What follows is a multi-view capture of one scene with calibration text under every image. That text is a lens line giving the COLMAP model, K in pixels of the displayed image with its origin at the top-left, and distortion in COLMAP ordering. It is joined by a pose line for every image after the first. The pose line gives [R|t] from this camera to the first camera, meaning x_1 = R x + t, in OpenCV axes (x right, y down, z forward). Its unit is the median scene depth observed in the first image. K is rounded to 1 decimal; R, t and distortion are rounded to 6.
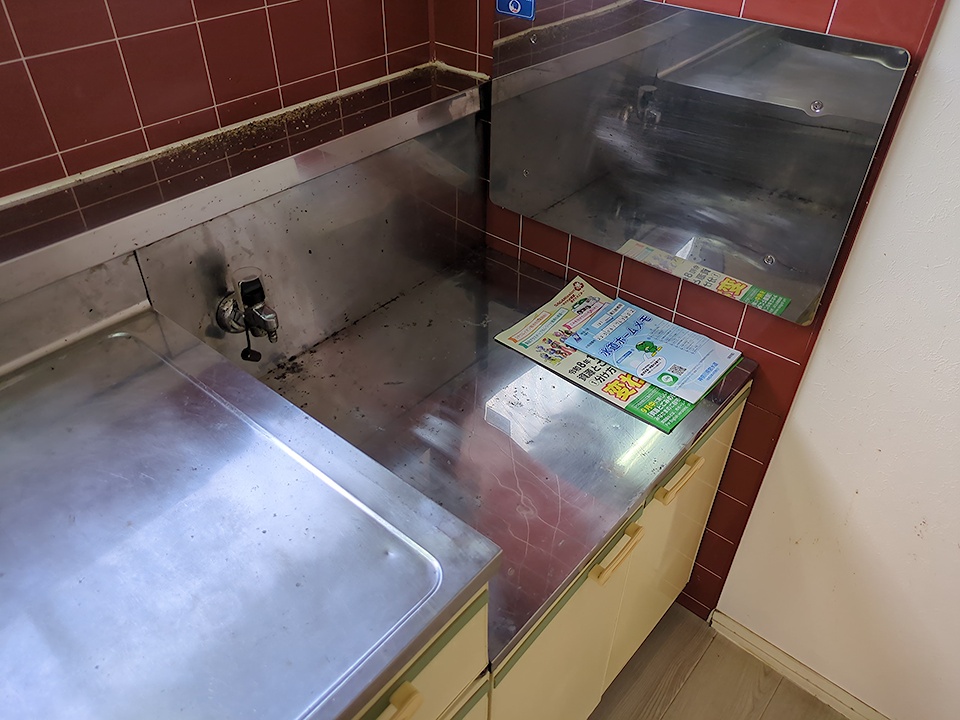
lens RADIAL K [[720.1, 0, 480.1], [0, 720.1, 363.1], [0, 0, 1]] dist [0.030590, -0.017034]
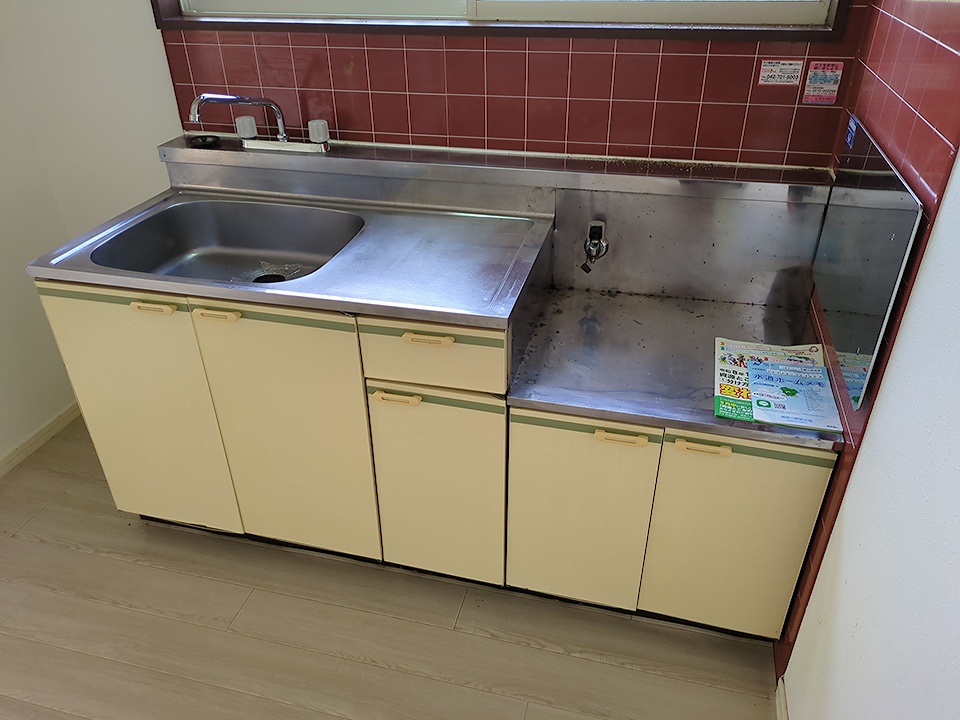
lens RADIAL K [[720.1, 0, 474.5], [0, 720.1, 360.0], [0, 0, 1]] dist [0.030590, -0.017034]
pose [[0.426725, 0.455343, -0.781389, 0.971868], [-0.549113, 0.816964, 0.176197, 0.012442], [0.718597, 0.353883, 0.598653, -0.203540]]
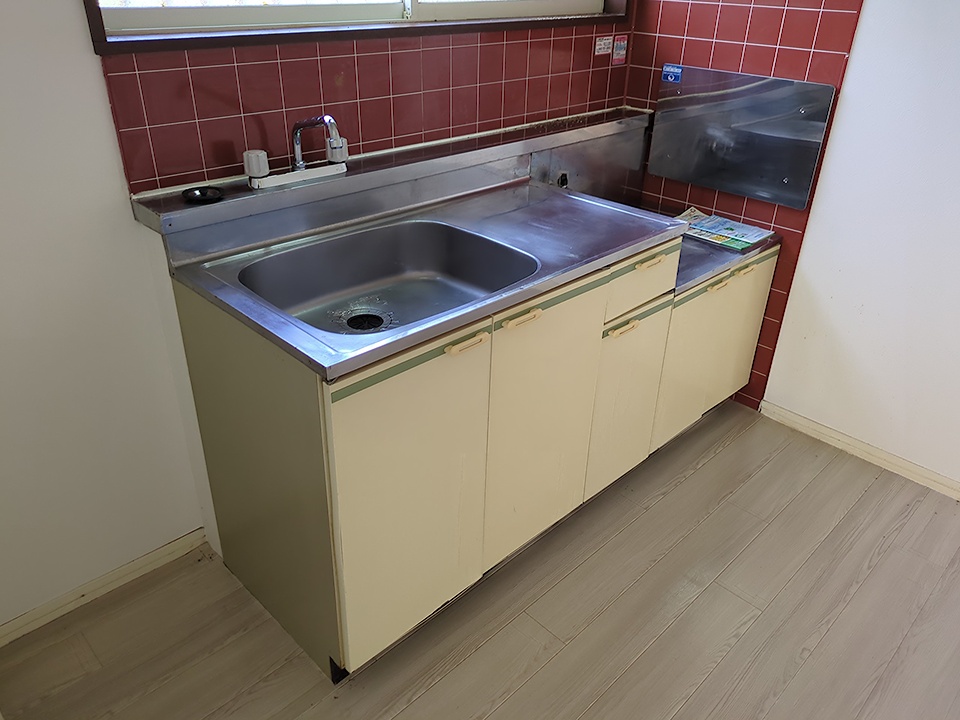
lens RADIAL K [[720.1, 0, 481.0], [0, 720.1, 349.7], [0, 0, 1]] dist [0.030590, -0.017034]
pose [[0.996163, 0.053882, -0.068968, -0.322232], [-0.065351, 0.982105, -0.176634, 0.736479], [0.058217, 0.180463, 0.981857, -1.041746]]
